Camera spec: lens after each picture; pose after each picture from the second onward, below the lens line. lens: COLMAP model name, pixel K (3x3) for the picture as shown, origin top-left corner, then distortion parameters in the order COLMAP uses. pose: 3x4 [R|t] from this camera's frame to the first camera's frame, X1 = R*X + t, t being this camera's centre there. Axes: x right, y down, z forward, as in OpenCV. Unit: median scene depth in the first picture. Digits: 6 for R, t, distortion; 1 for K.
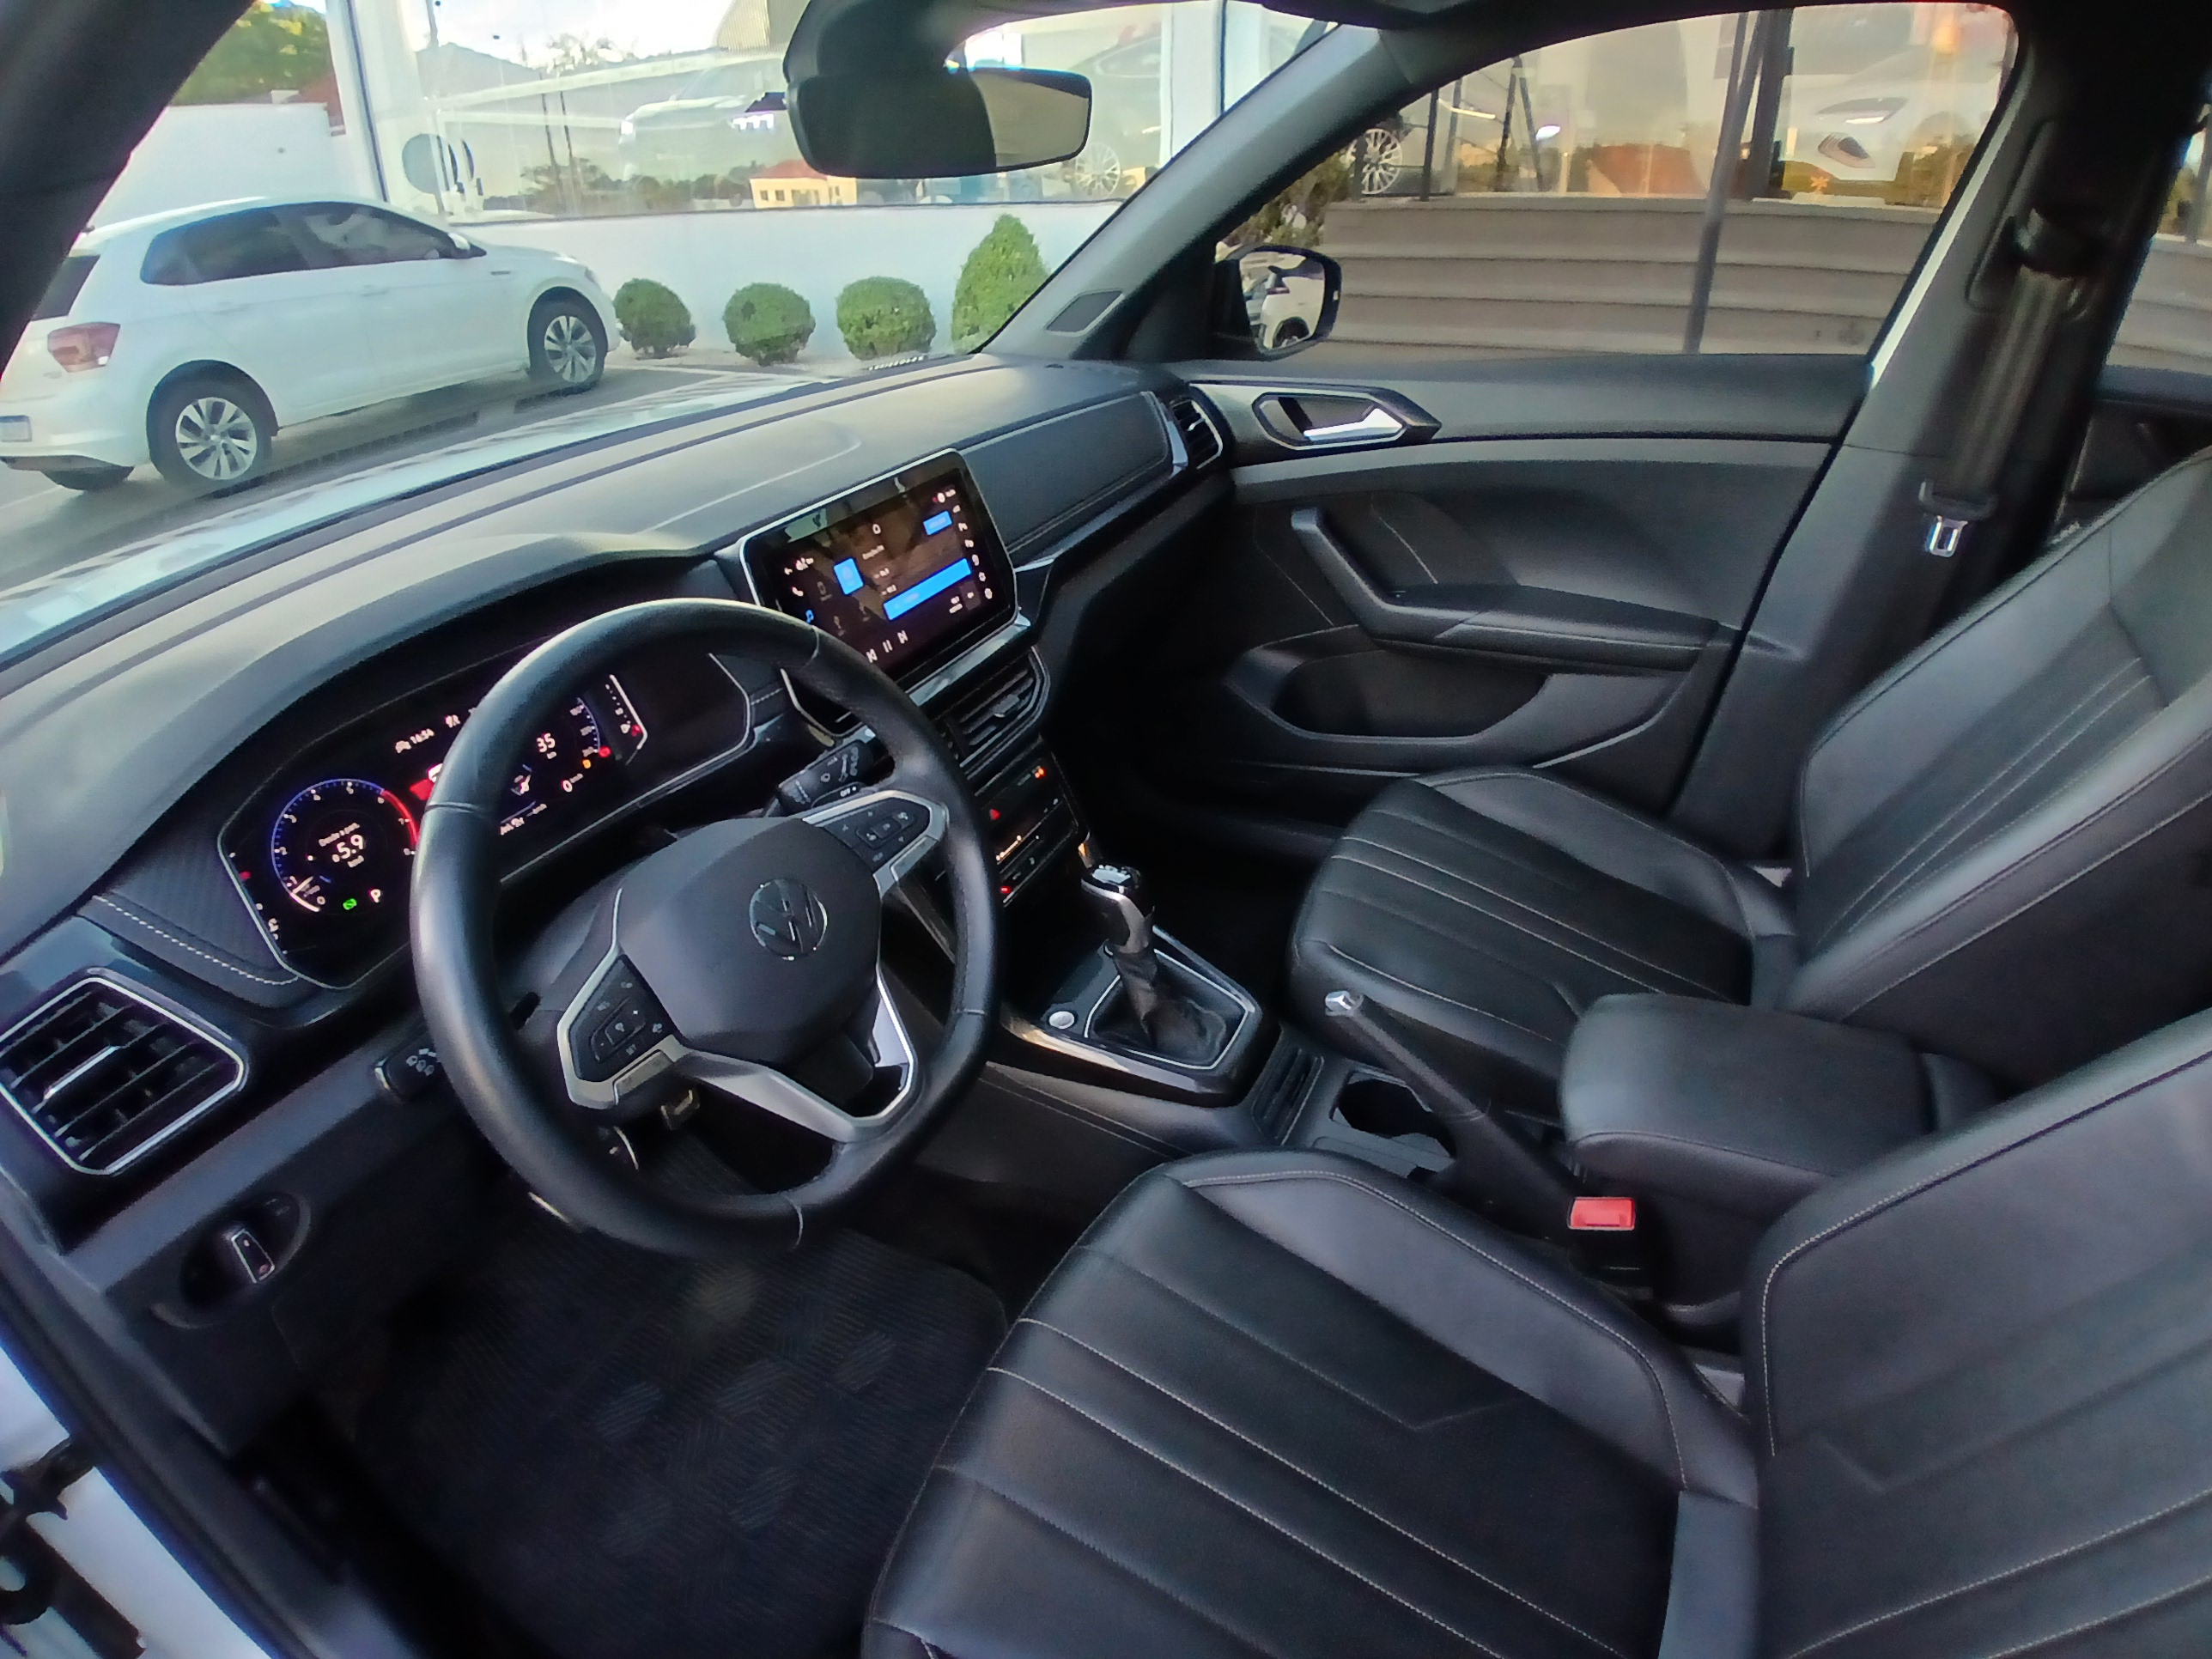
lens RADIAL K [[1108.9, 0, 1113.8], [0, 1108.9, 860.5], [0, 0, 1]] dist [0.020946, -0.055601]
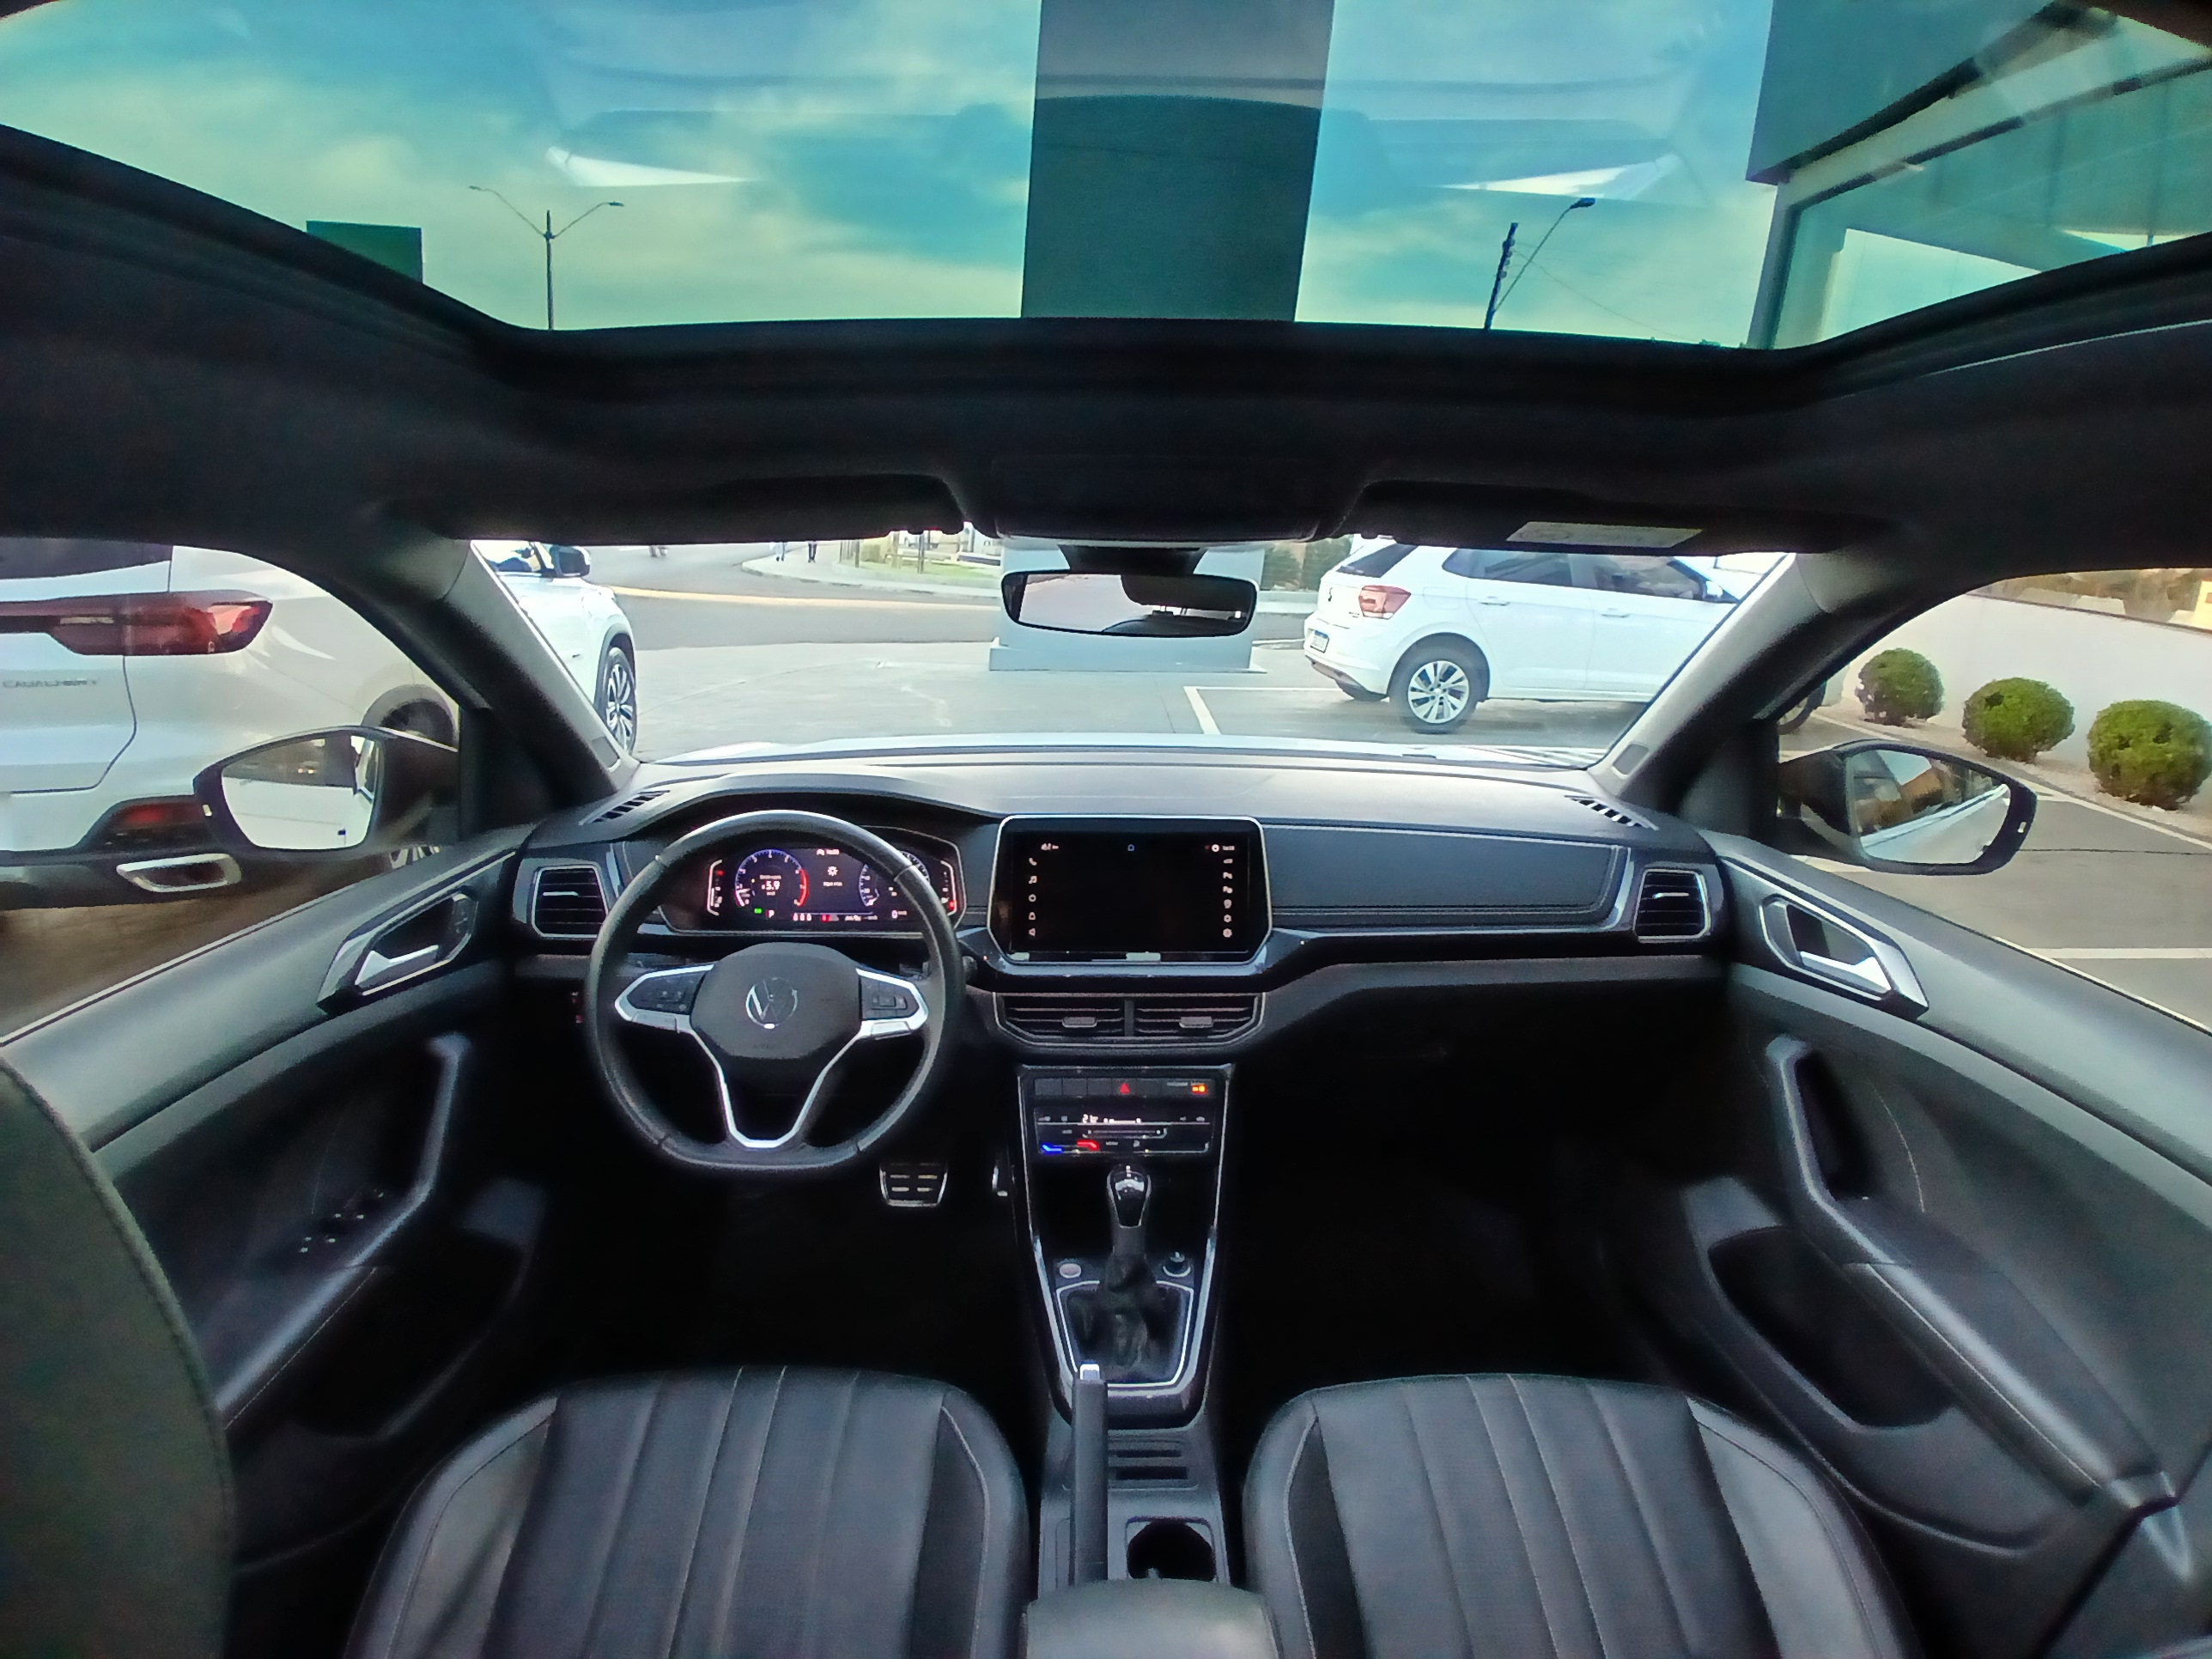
lens RADIAL K [[1125.0, 0, 1114.1], [0, 1125.0, 852.8], [0, 0, 1]] dist [-0.017120, -0.024830]
pose [[0.475357, 0.311929, -0.822640, 0.607402], [-0.517999, 0.855019, 0.024884, -0.213909], [0.711135, 0.414298, 0.568018, 0.145554]]
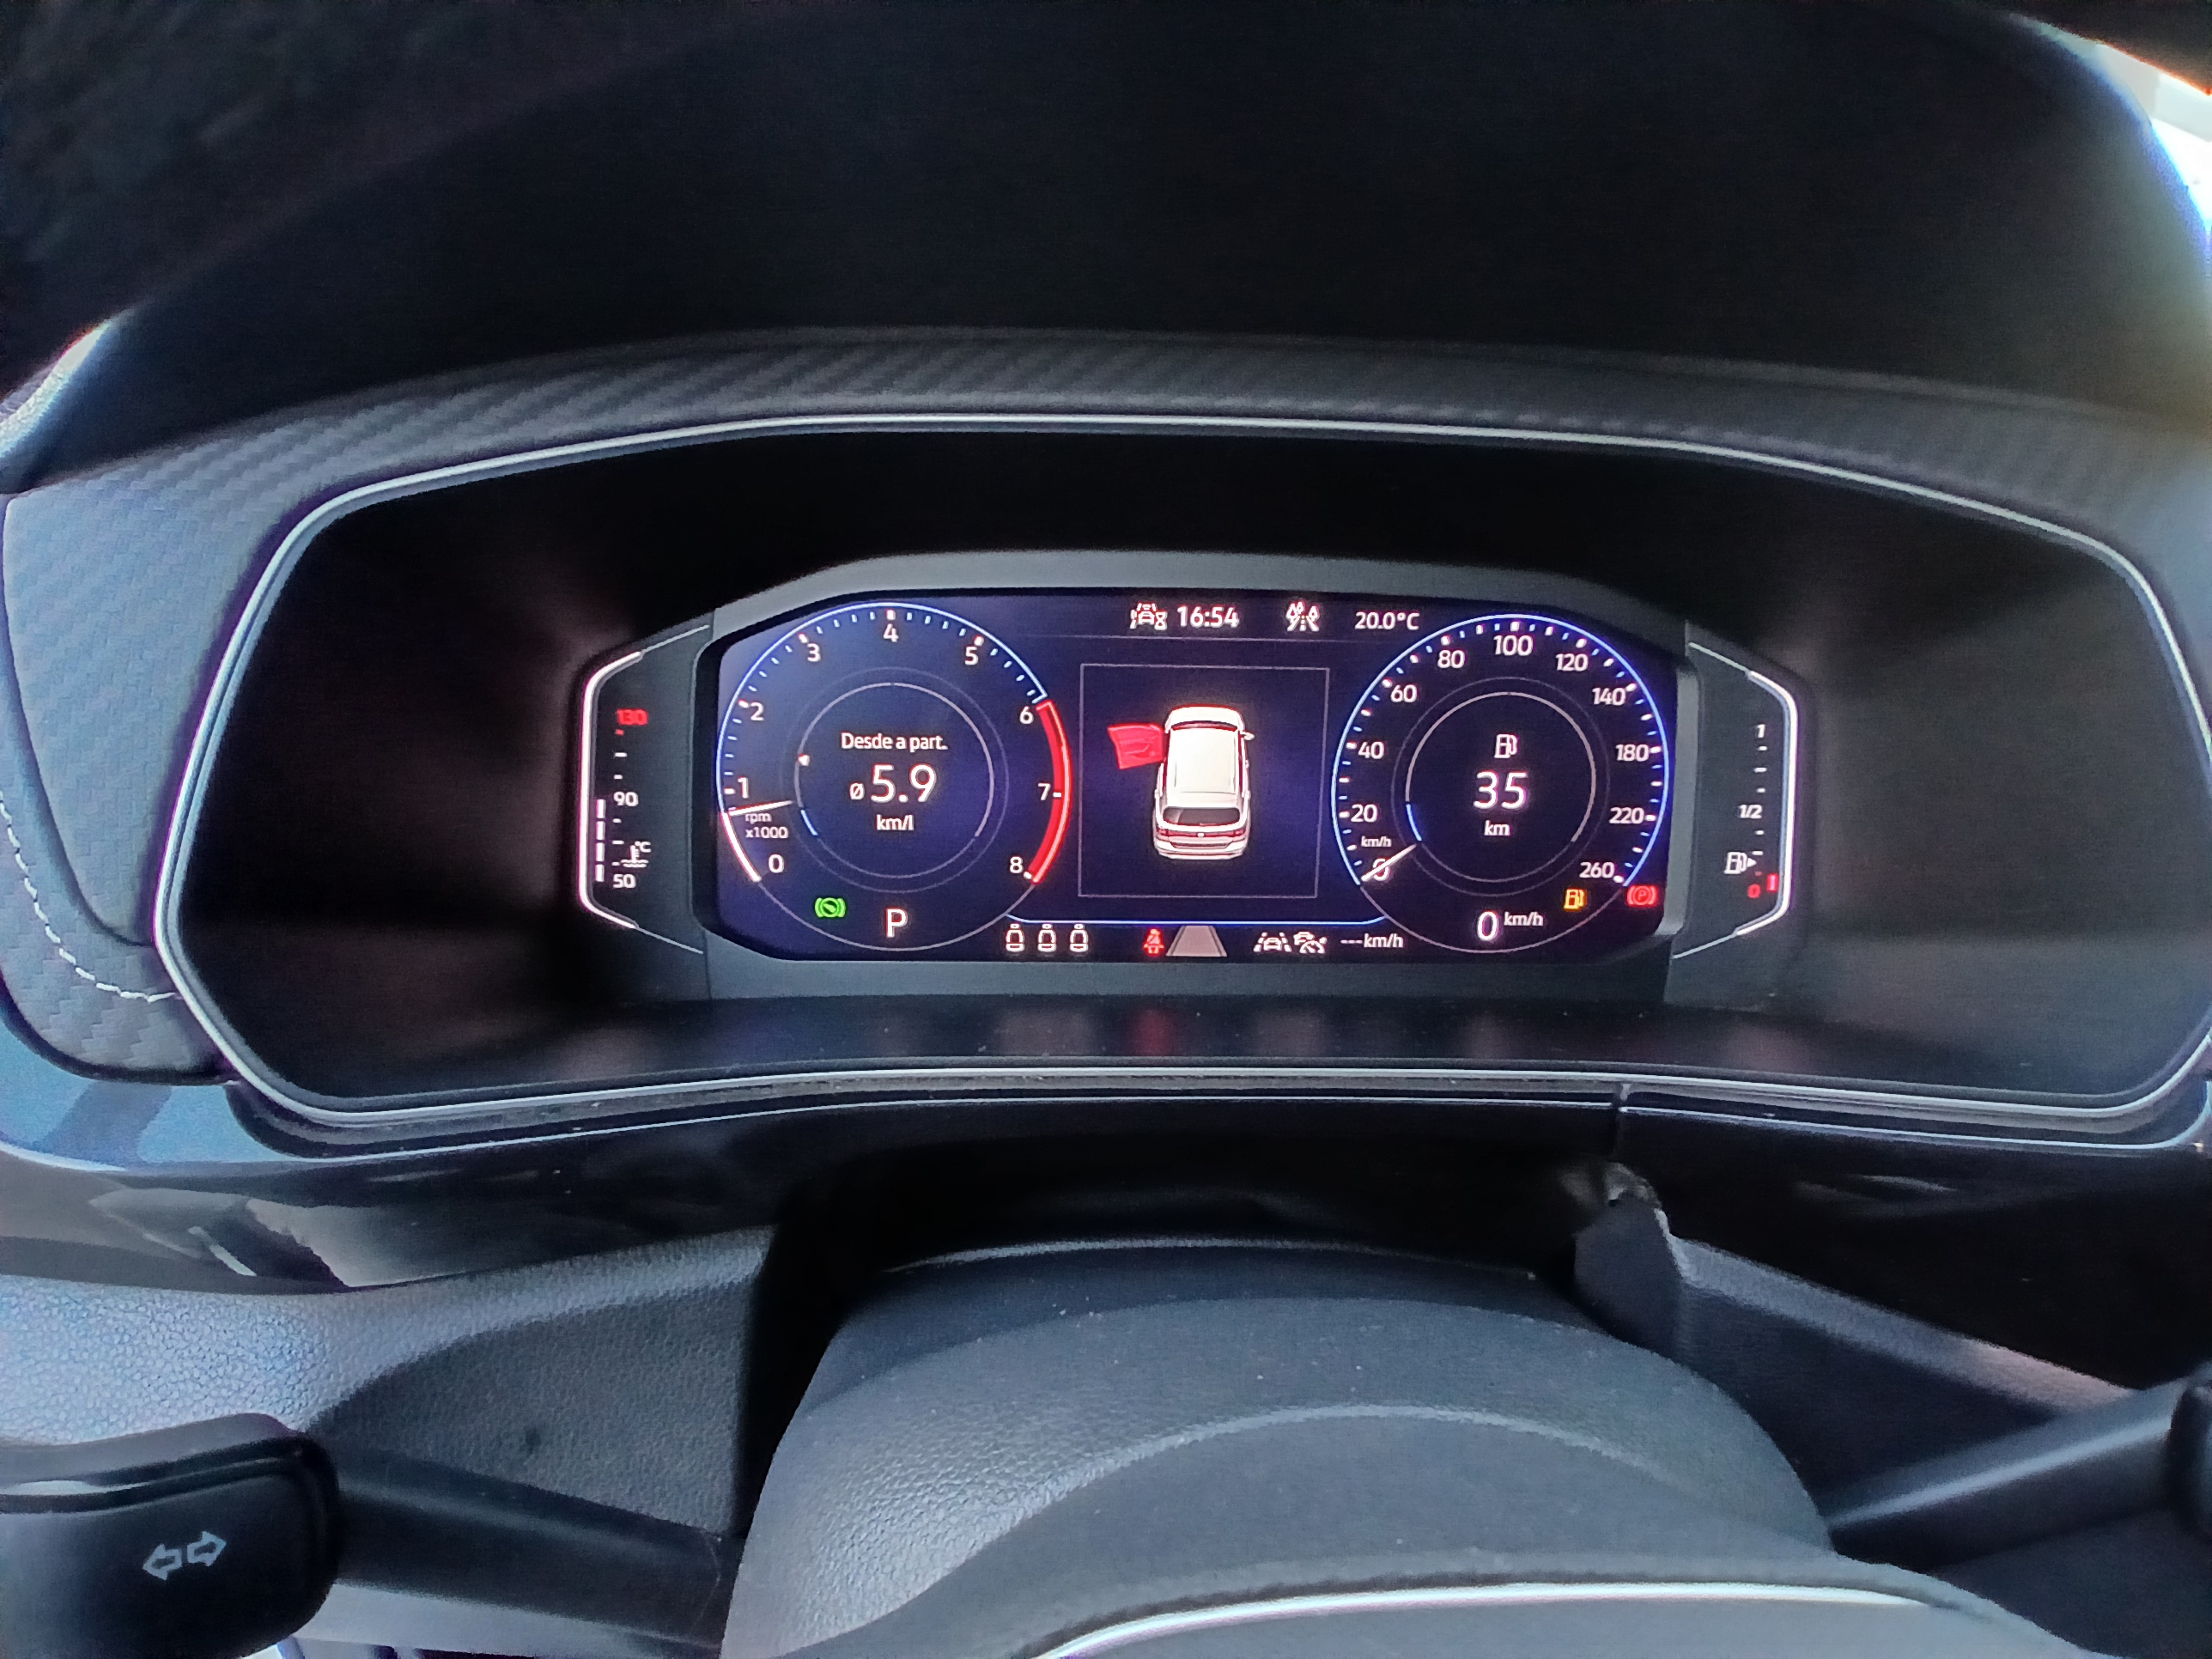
lens RADIAL K [[1125.0, 0, 1114.1], [0, 1125.0, 852.8], [0, 0, 1]] dist [-0.017120, -0.024830]
pose [[0.492248, 0.403386, -0.771344, -0.172954], [-0.525683, 0.844059, 0.105938, -0.037239], [0.693793, 0.353334, 0.627539, 0.414108]]
